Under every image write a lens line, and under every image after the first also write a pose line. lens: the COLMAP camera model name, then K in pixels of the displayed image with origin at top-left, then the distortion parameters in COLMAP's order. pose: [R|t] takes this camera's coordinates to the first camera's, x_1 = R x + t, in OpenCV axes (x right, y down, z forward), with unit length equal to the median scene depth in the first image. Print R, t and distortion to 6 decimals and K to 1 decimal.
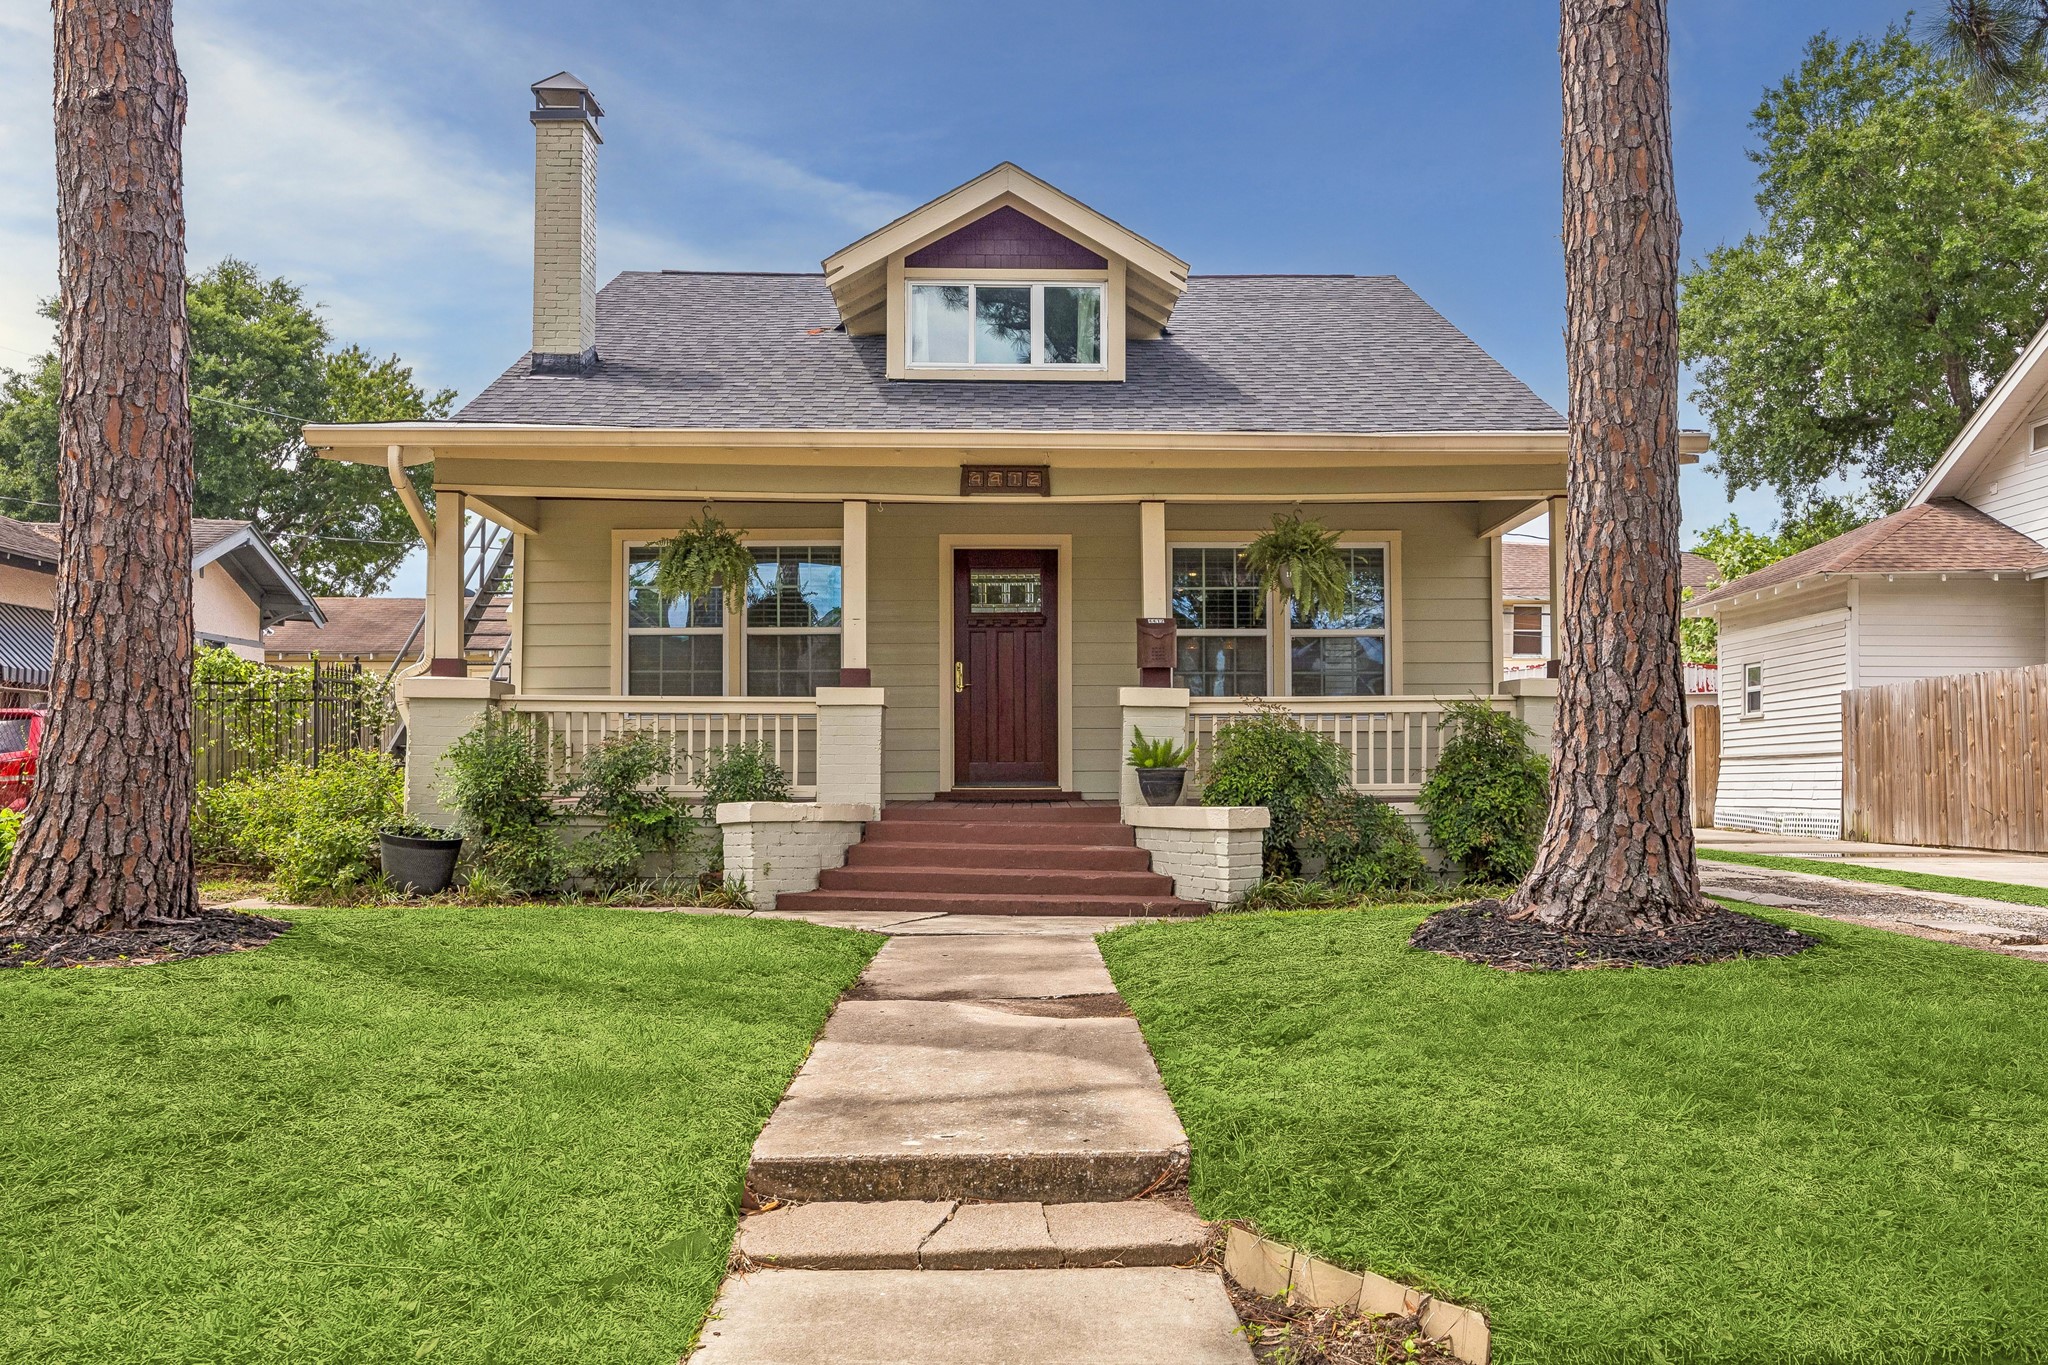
lens RADIAL K [[1743.3, 0, 1035.6], [0, 1743.3, 654.0], [0, 0, 1]] dist [0.003784, -0.008780]
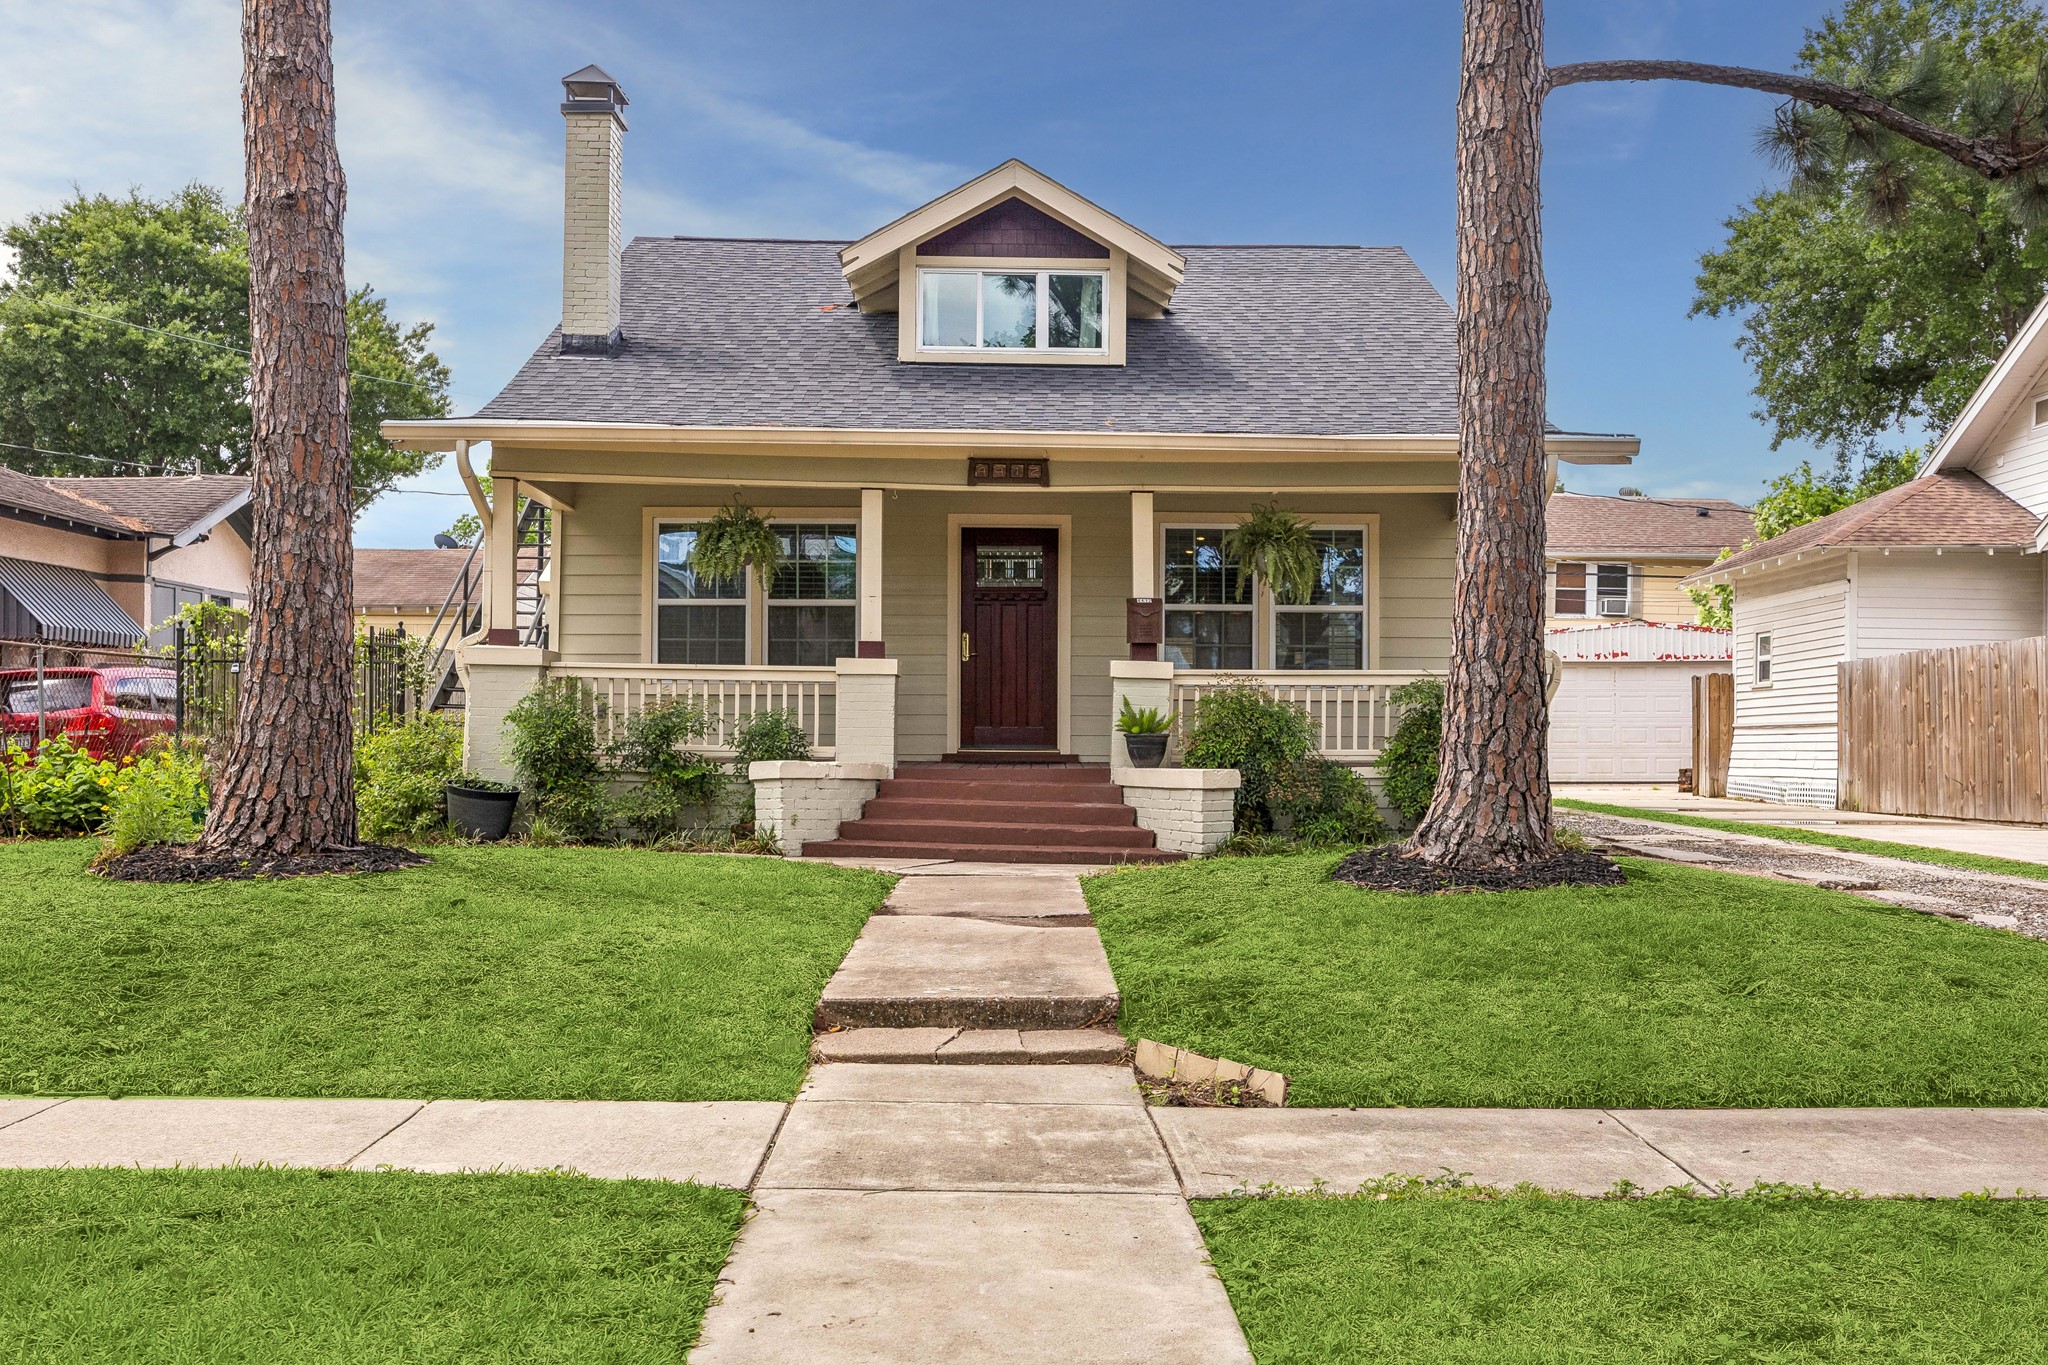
lens RADIAL K [[2075.9, 0, 1024.0], [0, 2075.9, 682.5], [0, 0, 1]] dist [0.000801, 0.003870]
pose [[0.999839, 0.008574, -0.015751, 0.014573], [-0.007880, 0.999016, 0.043639, -0.024498], [0.016110, -0.043507, 0.998923, -0.322586]]
